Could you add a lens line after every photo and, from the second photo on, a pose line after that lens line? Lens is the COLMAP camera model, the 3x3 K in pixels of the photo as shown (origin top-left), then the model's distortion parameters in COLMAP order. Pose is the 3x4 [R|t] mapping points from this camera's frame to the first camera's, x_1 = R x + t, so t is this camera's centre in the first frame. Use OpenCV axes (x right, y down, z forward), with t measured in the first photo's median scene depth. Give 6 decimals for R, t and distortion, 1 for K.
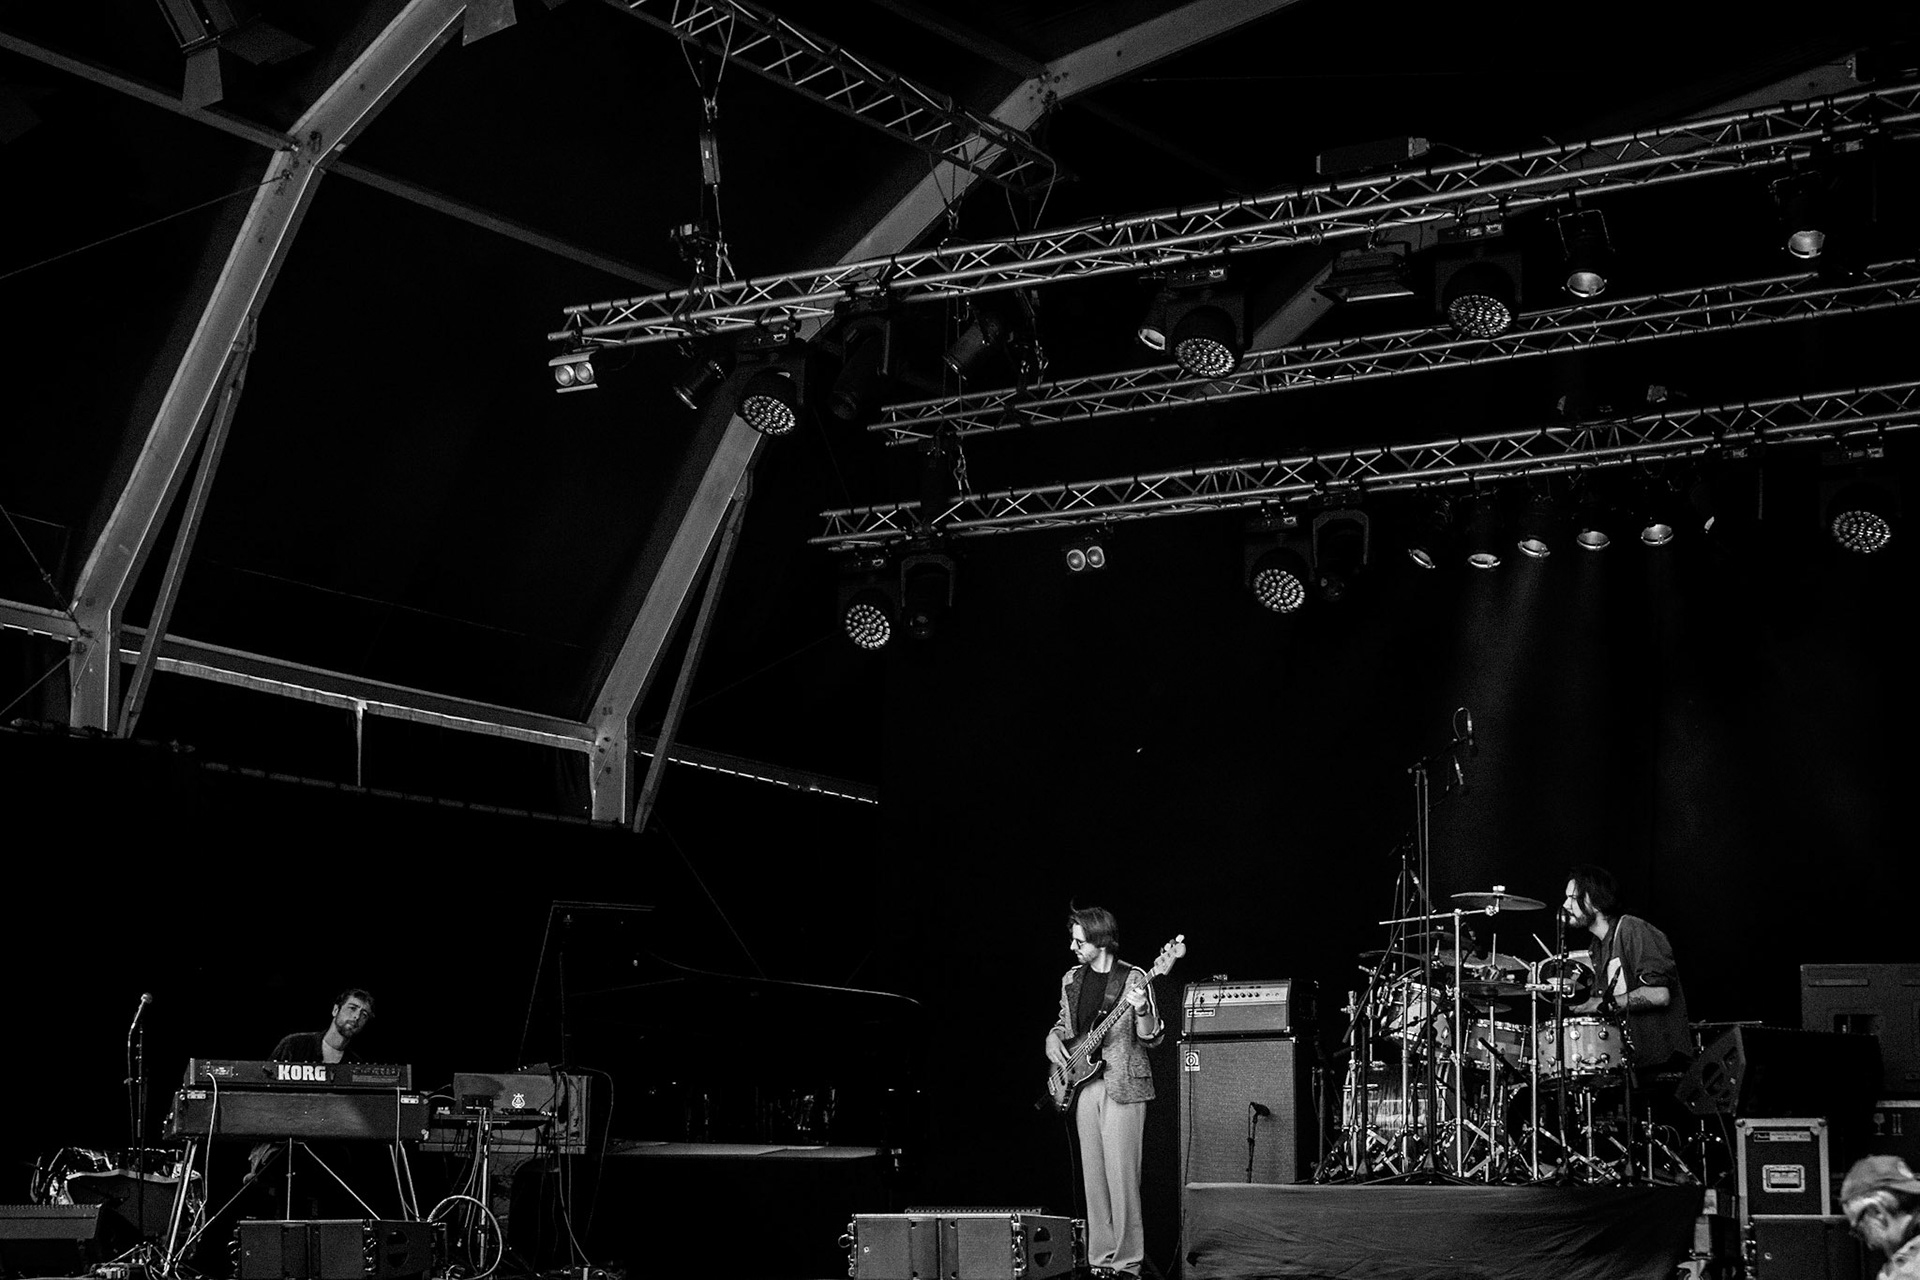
lens RADIAL K [[3606.1, 0, 957.1], [0, 3606.1, 576.1], [0, 0, 1]] dist [0.045577, -0.187862]
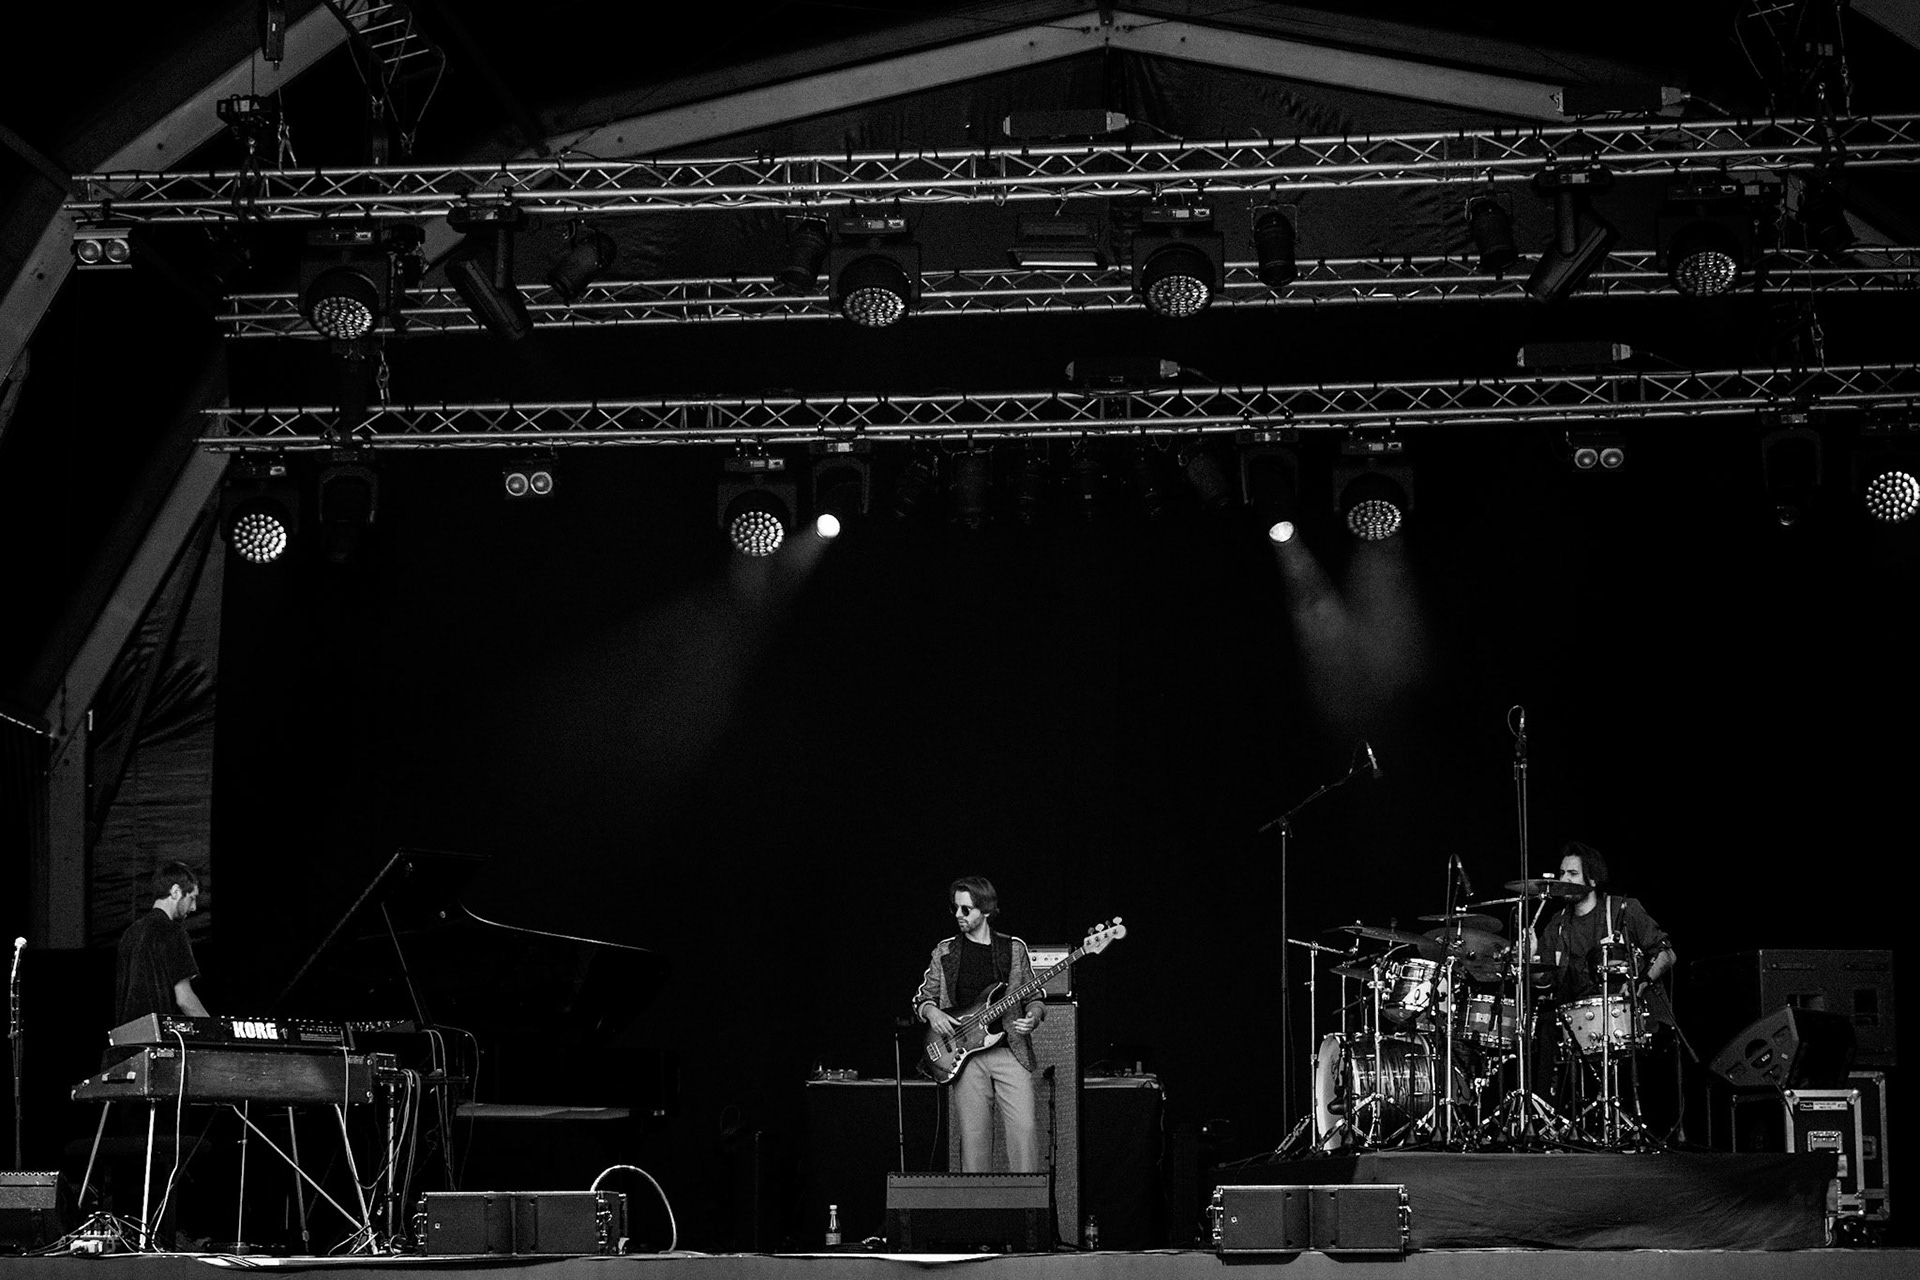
lens RADIAL K [[3945.2, 0, 958.0], [0, 3945.2, 525.5], [0, 0, 1]] dist [-0.048070, -0.416953]
pose [[0.904790, 0.063258, 0.421134, -0.349425], [-0.070848, 0.997484, 0.002384, -0.005099], [-0.419923, -0.031993, 0.906996, 0.011952]]
